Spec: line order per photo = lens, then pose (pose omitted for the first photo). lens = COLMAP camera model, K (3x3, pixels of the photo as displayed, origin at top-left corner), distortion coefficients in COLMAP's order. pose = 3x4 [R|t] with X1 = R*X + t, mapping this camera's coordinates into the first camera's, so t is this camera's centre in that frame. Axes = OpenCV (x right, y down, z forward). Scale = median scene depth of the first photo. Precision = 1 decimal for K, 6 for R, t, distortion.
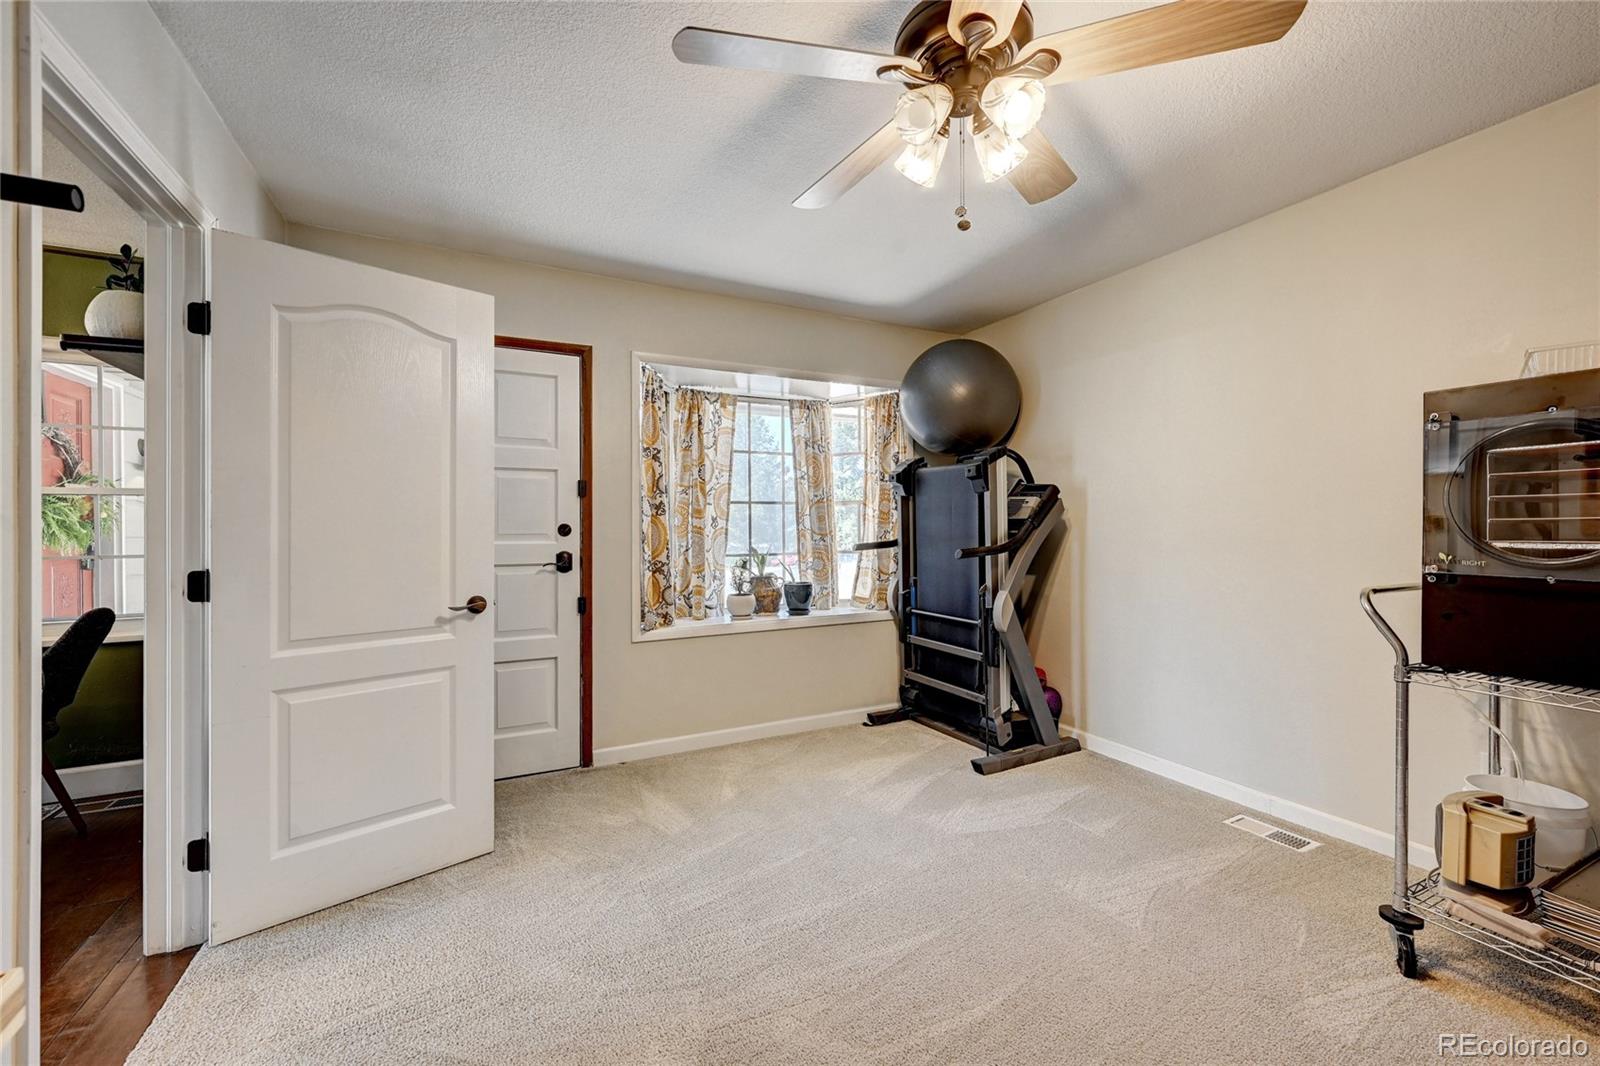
lens RADIAL K [[635.0, 0, 792.4], [0, 635.0, 530.3], [0, 0, 1]] dist [-0.001863, 0.000129]
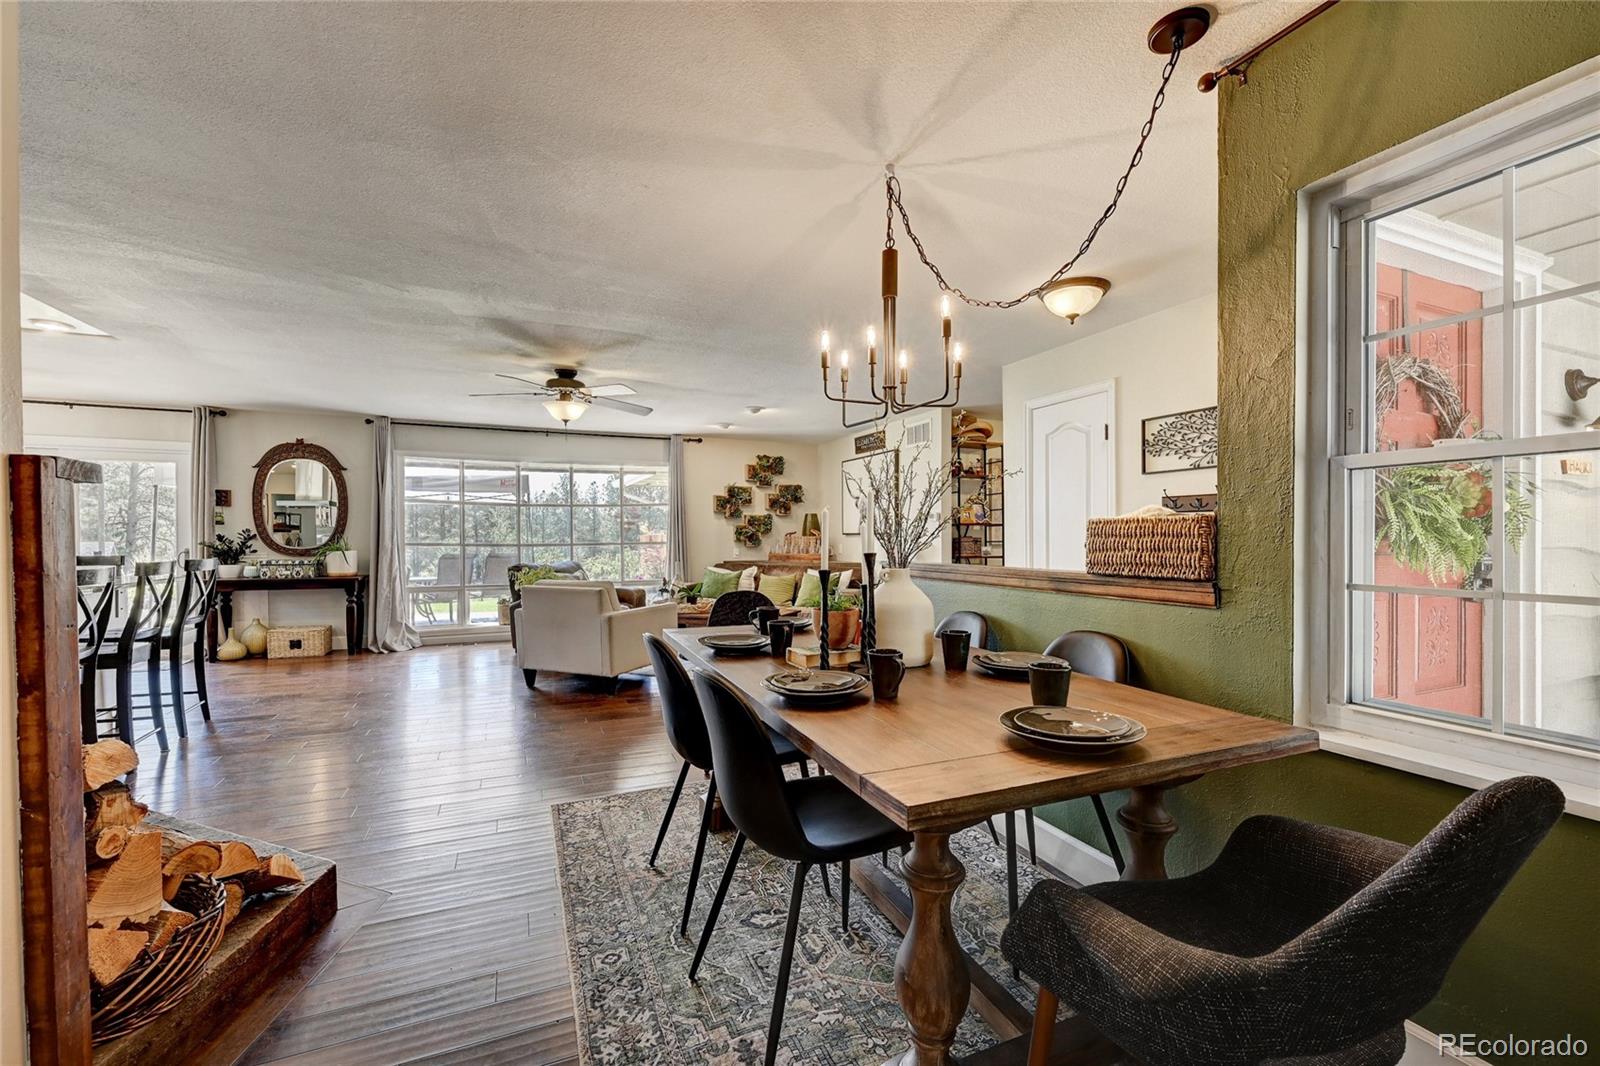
lens RADIAL K [[635.0, 0, 793.6], [0, 635.0, 535.3], [0, 0, 1]] dist [-0.001863, 0.000129]
pose [[-0.083459, 0.008489, -0.996475, -0.533396], [-0.004301, 0.999951, 0.008879, -0.002588], [0.996502, 0.005027, -0.083418, 0.472822]]
